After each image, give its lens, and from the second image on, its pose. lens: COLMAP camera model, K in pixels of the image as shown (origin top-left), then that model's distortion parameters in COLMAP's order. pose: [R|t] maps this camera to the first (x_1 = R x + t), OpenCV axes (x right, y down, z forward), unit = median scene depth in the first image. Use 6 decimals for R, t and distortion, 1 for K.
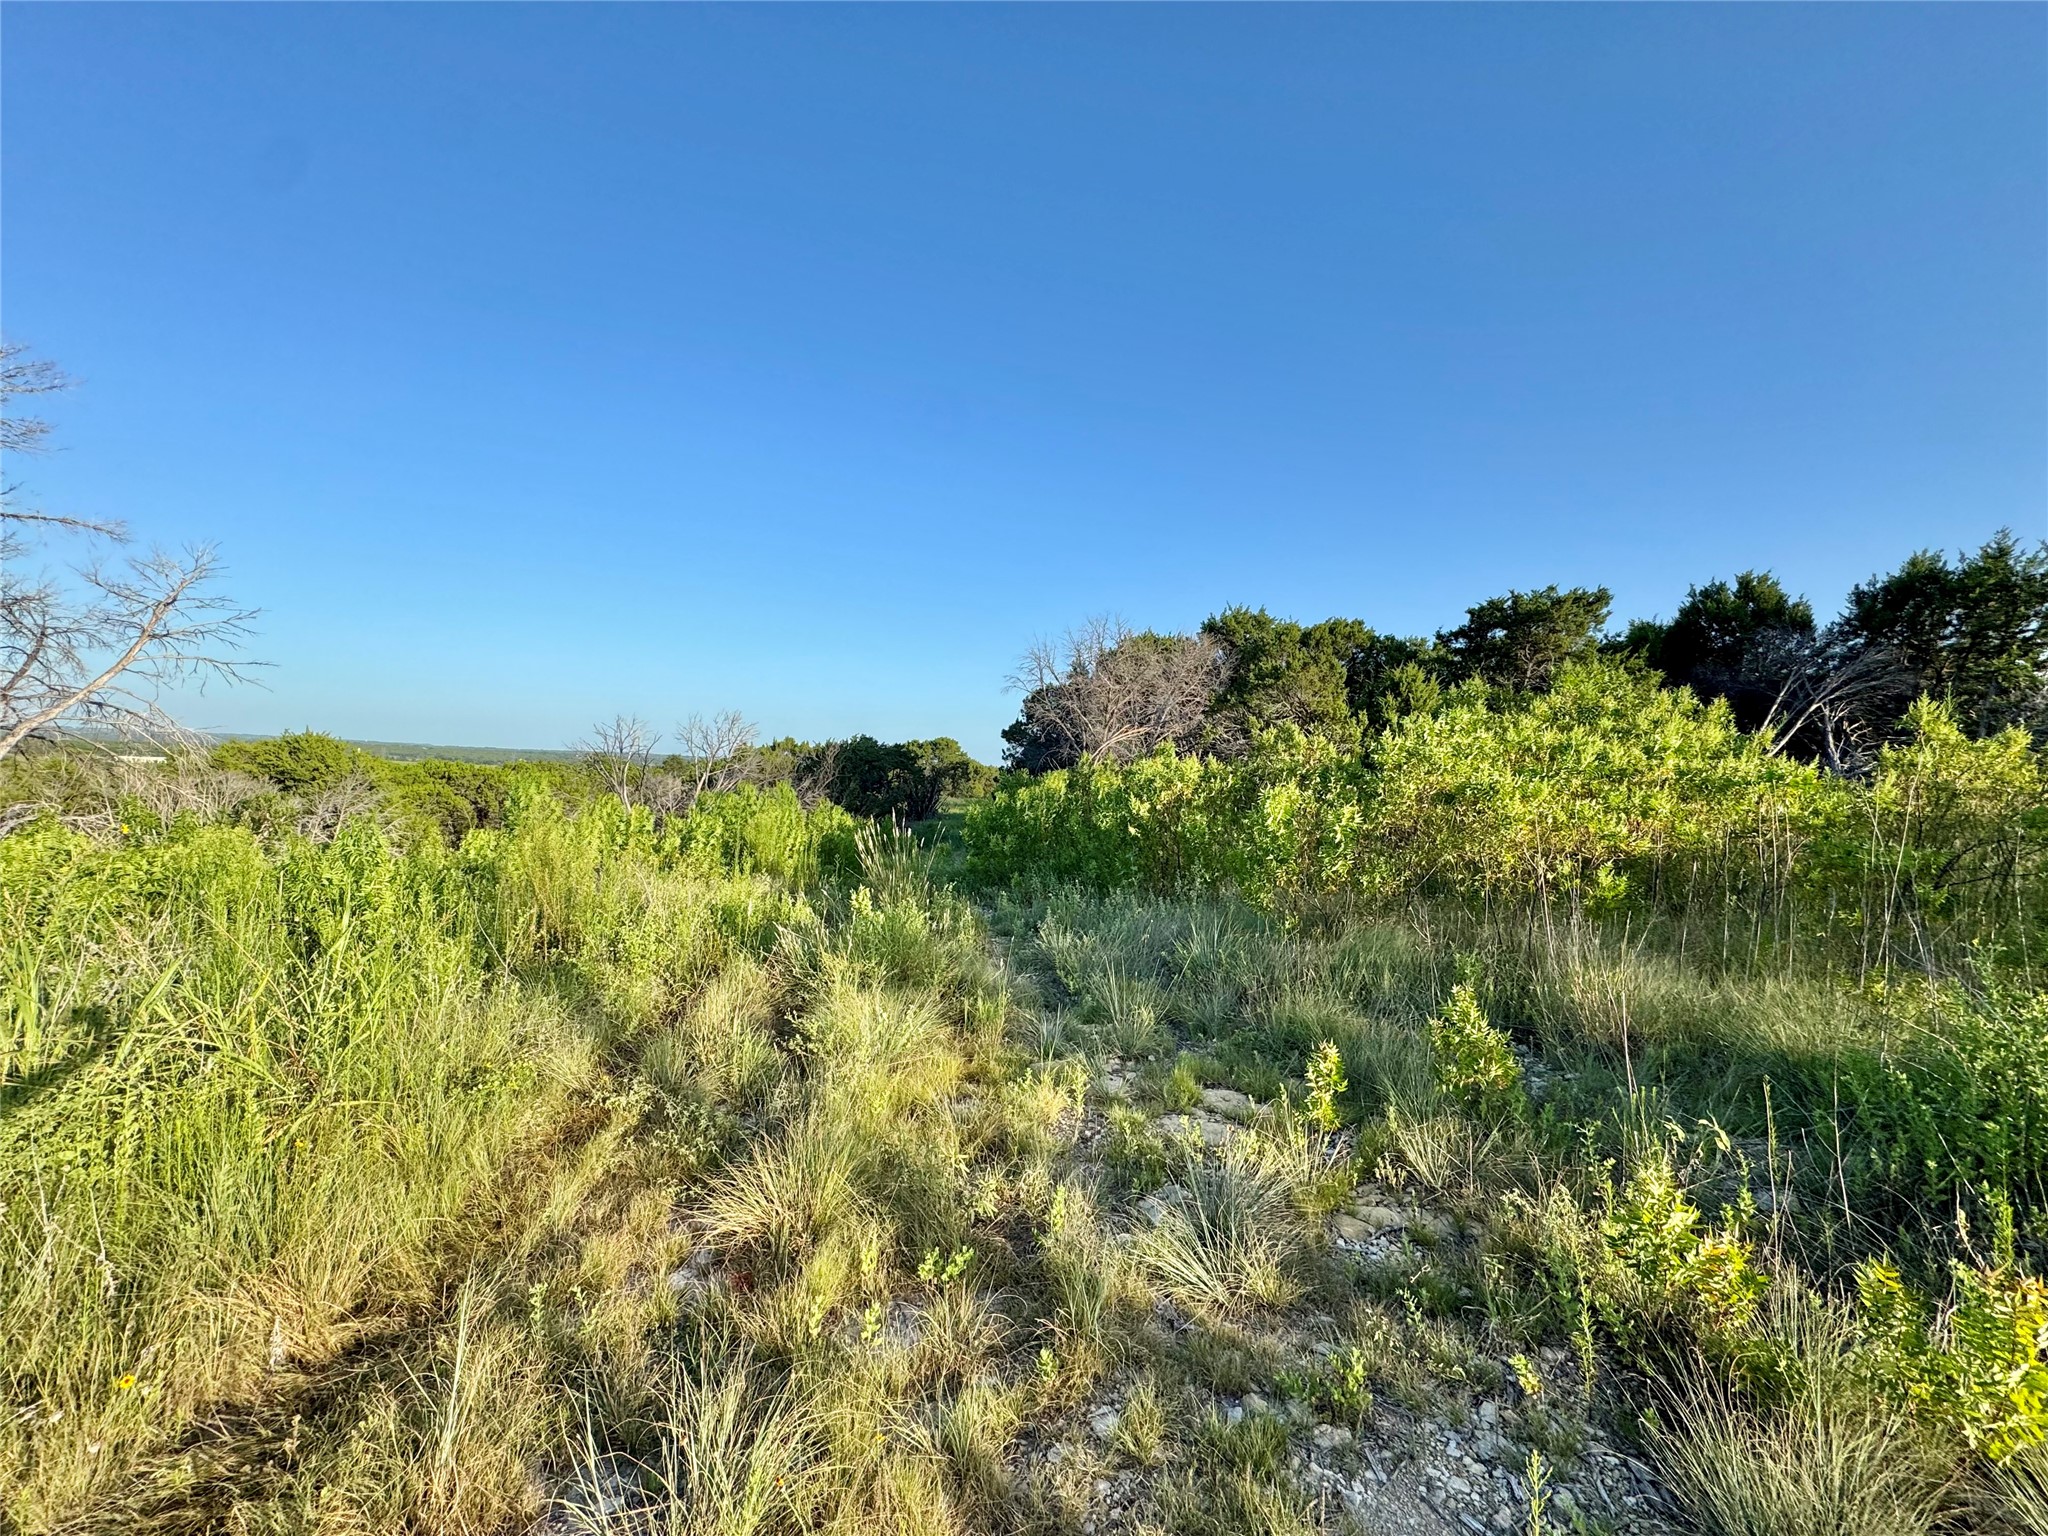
lens RADIAL K [[811.7, 0, 1021.1], [0, 811.7, 766.1], [0, 0, 1]] dist [-0.003320, 0.000575]
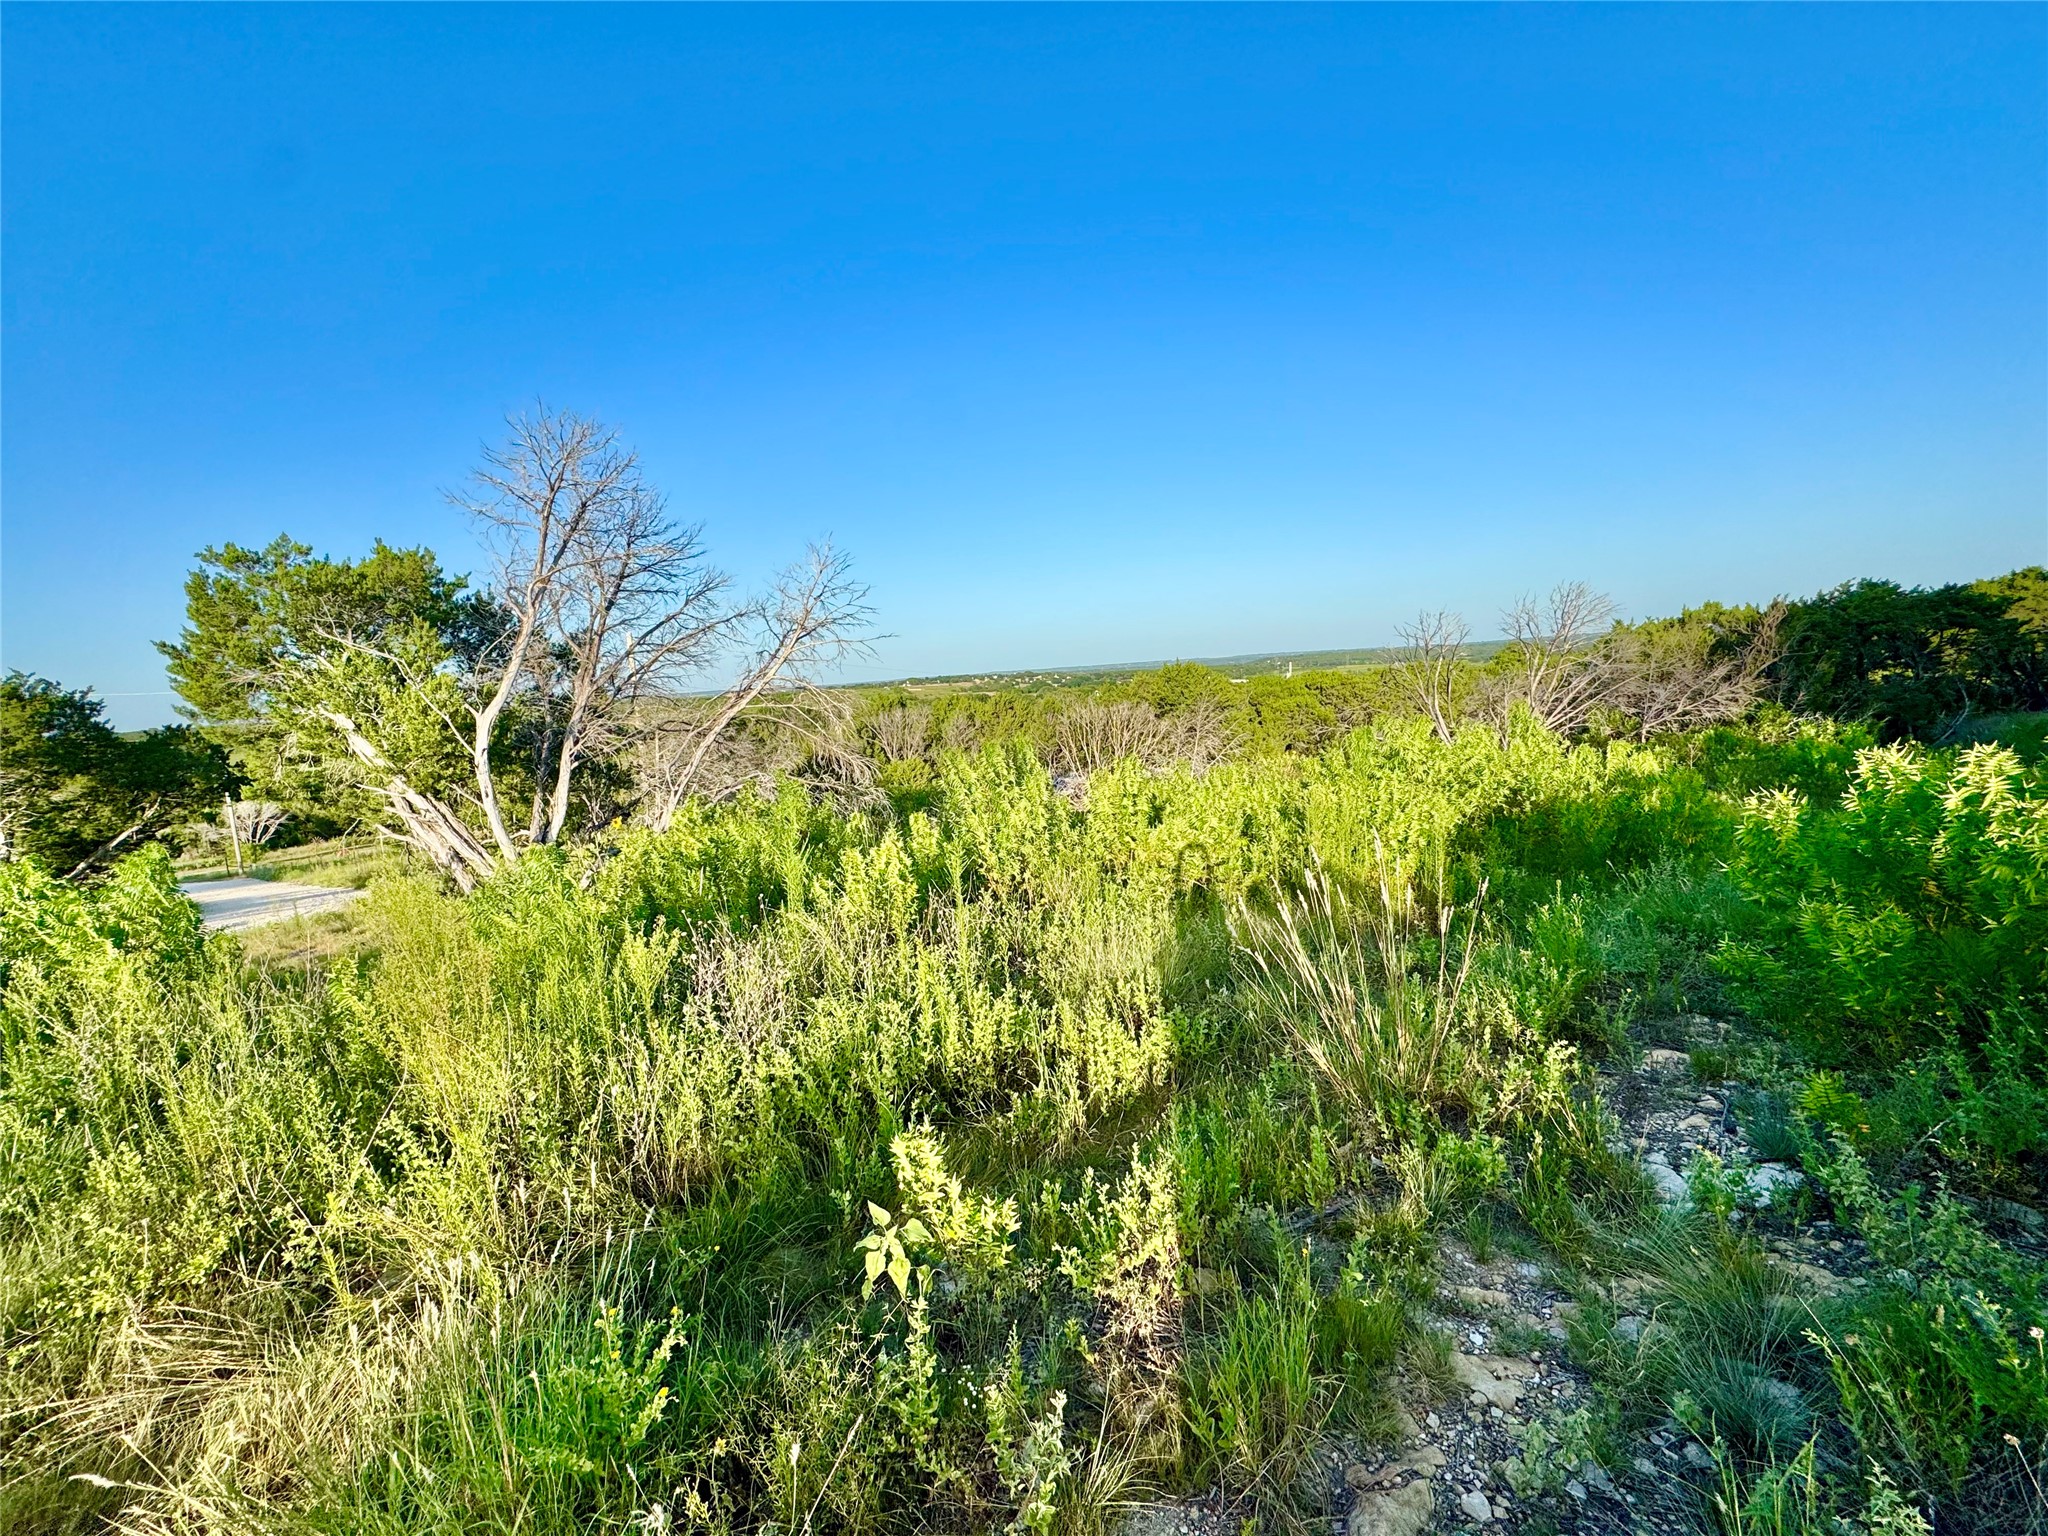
lens RADIAL K [[811.7, 0, 1020.4], [0, 811.7, 763.5], [0, 0, 1]] dist [-0.003320, 0.000575]
pose [[0.493890, 0.023388, -0.869210, 0.178237], [0.090548, 0.992820, 0.078164, -0.046400], [0.864797, -0.117310, 0.488226, 1.115329]]
